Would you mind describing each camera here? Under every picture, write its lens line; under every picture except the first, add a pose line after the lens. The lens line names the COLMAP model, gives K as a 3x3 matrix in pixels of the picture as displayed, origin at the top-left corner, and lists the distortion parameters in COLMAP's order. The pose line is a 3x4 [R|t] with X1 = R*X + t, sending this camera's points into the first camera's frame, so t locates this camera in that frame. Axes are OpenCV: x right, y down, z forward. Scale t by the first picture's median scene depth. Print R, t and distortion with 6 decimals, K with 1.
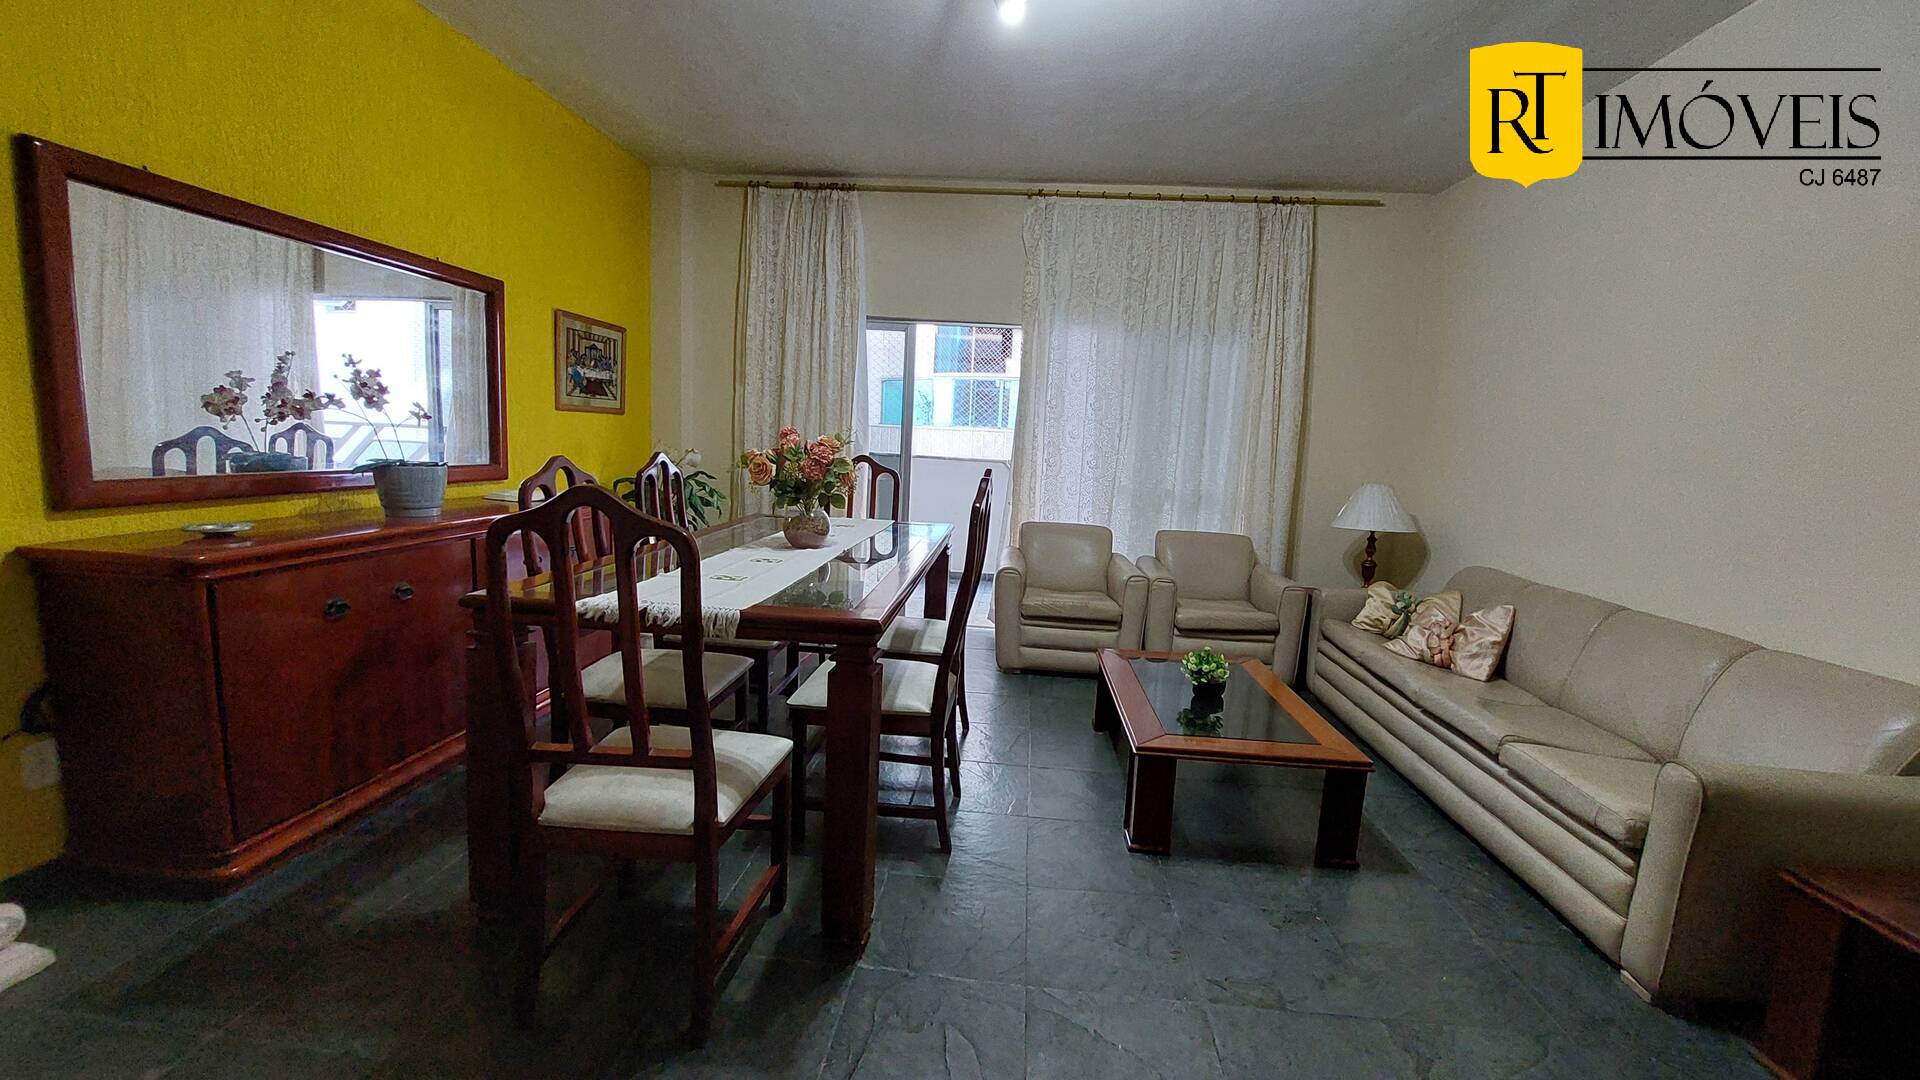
lens RADIAL K [[758.0, 0, 965.2], [0, 758.0, 540.3], [0, 0, 1]] dist [-0.017772, -0.000958]
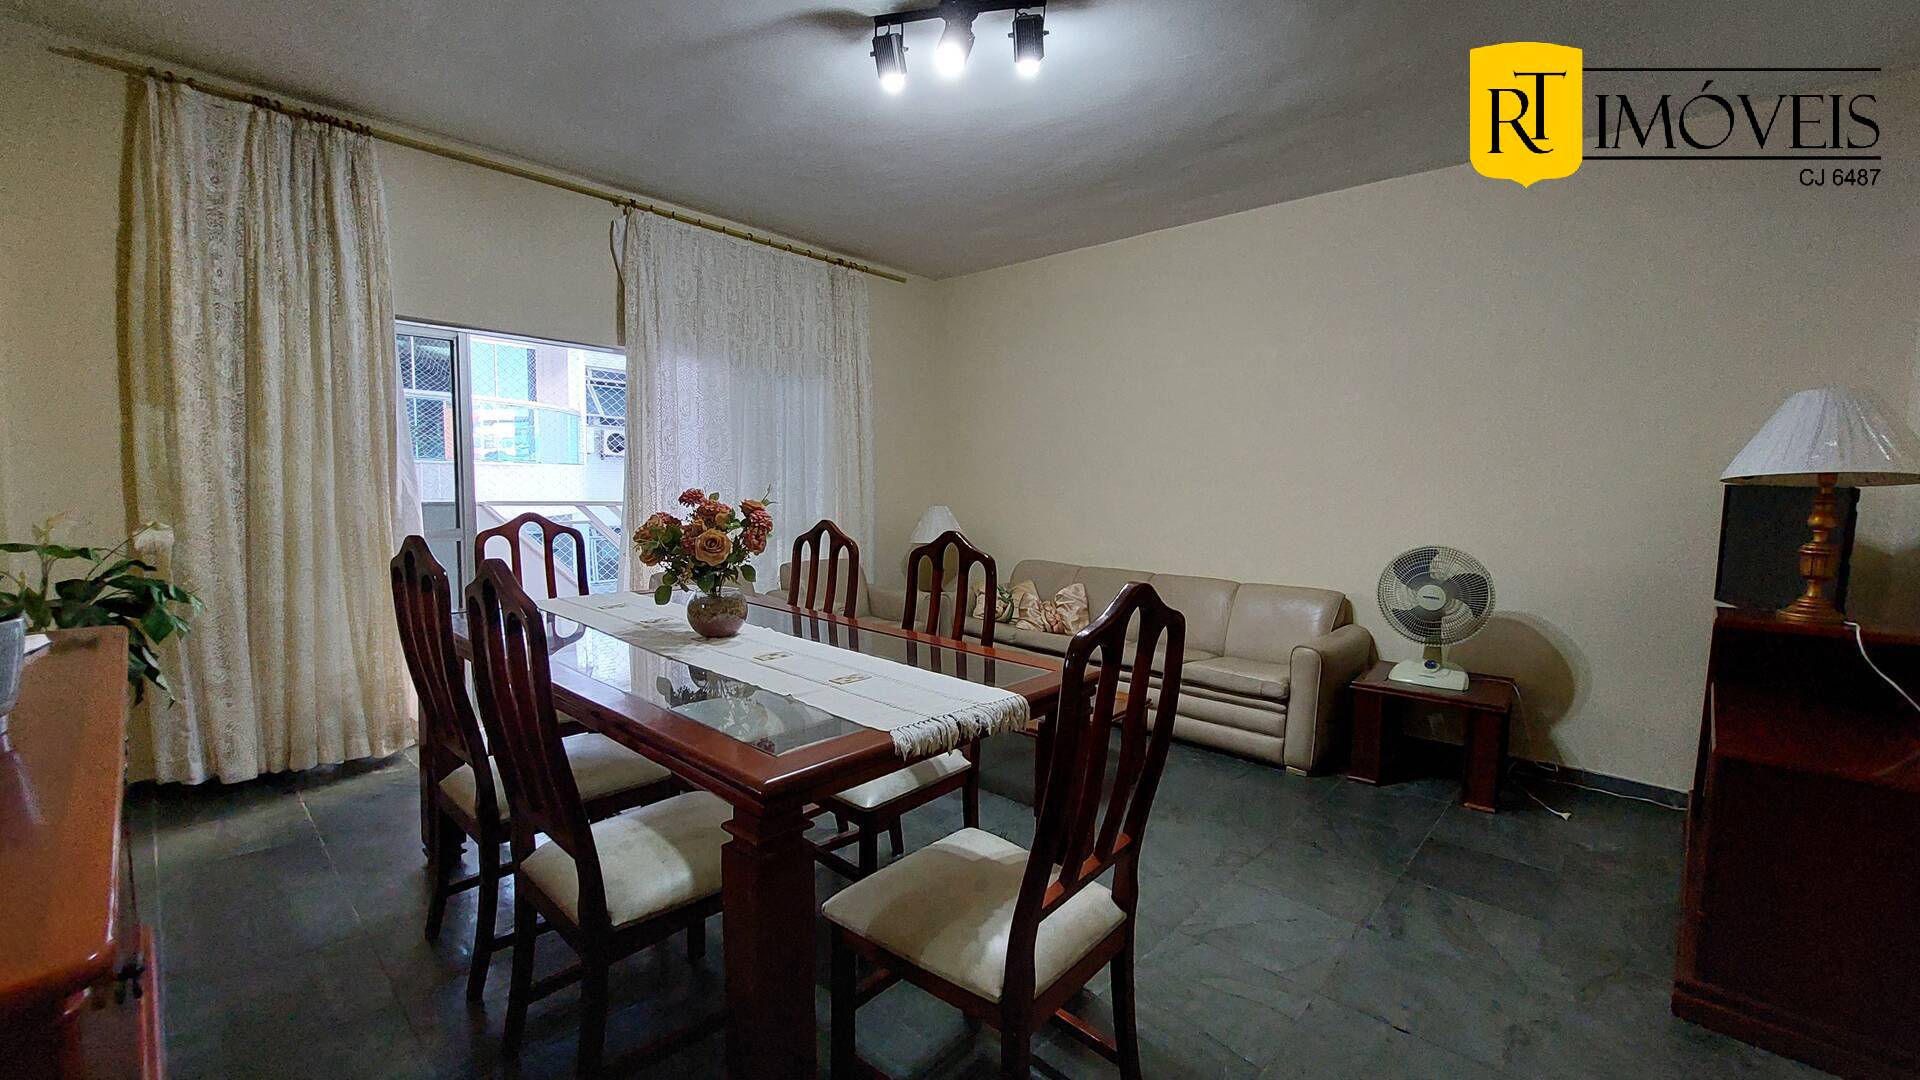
lens RADIAL K [[758.0, 0, 965.9], [0, 758.0, 541.2], [0, 0, 1]] dist [-0.017772, -0.000958]
pose [[0.613272, -0.102040, 0.783253, -0.406387], [0.114561, 0.992626, 0.039617, -0.056910], [-0.781519, 0.065435, 0.620440, 0.170591]]
